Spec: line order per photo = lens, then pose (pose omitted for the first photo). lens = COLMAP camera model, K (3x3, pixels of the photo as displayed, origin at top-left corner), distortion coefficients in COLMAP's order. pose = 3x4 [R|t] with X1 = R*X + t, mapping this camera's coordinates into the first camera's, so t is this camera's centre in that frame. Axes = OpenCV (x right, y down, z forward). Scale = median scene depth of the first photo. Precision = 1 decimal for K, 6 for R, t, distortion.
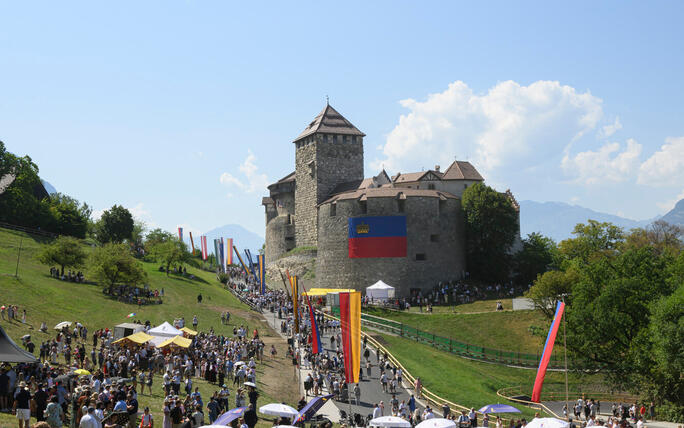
lens RADIAL K [[897.9, 0, 365.4], [0, 897.9, 220.0], [0, 0, 1]] dist [-0.009695, 0.000000]
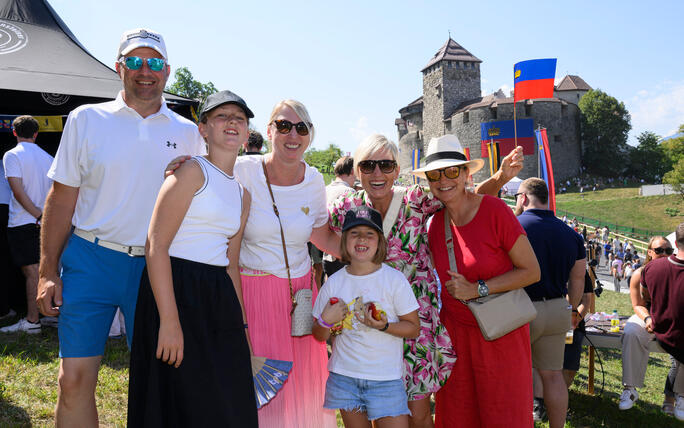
lens RADIAL K [[593.0, 0, 380.3], [0, 593.0, 220.1], [0, 0, 1]] dist [-0.006814, 0.019419]
pose [[0.995570, -0.012714, -0.093156, -0.073704], [0.021768, 0.995062, 0.096839, 0.042669], [0.091465, -0.098438, 0.990931, 0.202250]]
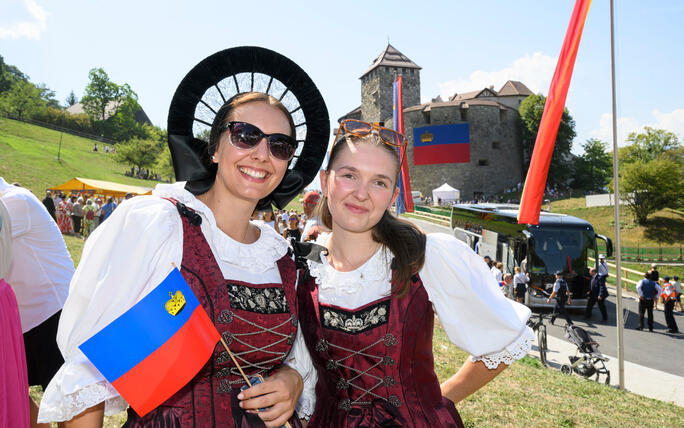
lens RADIAL K [[580.7, 0, 356.2], [0, 580.7, 202.5], [0, 0, 1]] dist [-0.001121, -0.000994]
pose [[0.996939, -0.008535, -0.077721, -0.031252], [0.011002, 0.999447, 0.031368, 0.059606], [0.077411, -0.032127, 0.996482, 0.285715]]
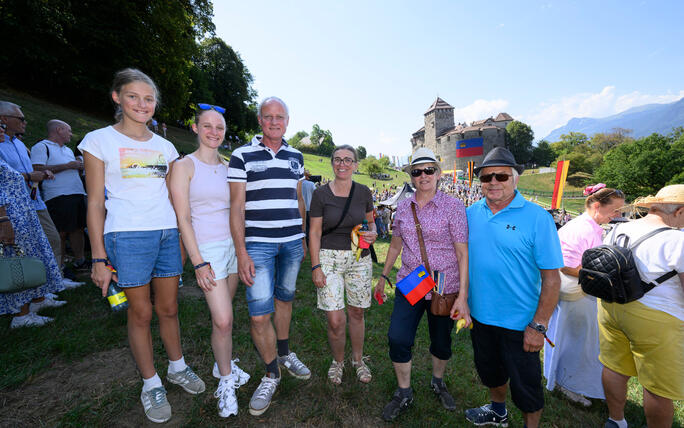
lens RADIAL K [[295.3, 0, 337.2], [0, 295.3, 216.6], [0, 0, 1]] dist [-0.002314, -0.002250]
pose [[0.960595, -0.026710, -0.276667, -0.107299], [0.083683, 0.976981, 0.196228, 0.013111], [0.265057, -0.211647, 0.940718, 0.099561]]
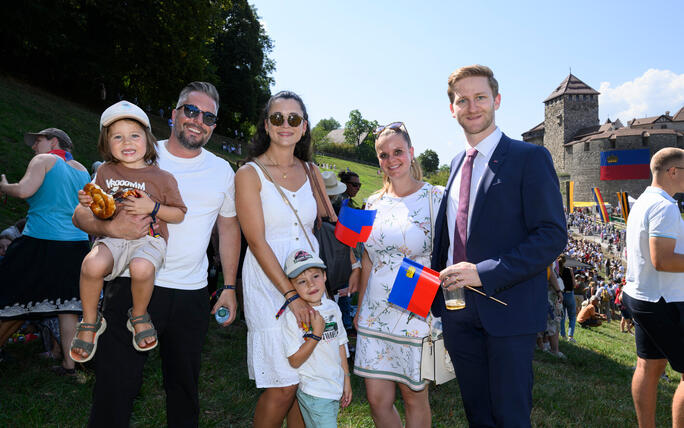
lens RADIAL K [[536.0, 0, 326.7], [0, 536.0, 213.2], [0, 0, 1]] dist [0.003035, 0.006991]
pose [[0.931789, 0.008517, -0.362900, -0.105884], [0.026677, 0.995415, 0.091858, 0.004371], [0.362018, -0.095273, 0.927289, 0.050213]]
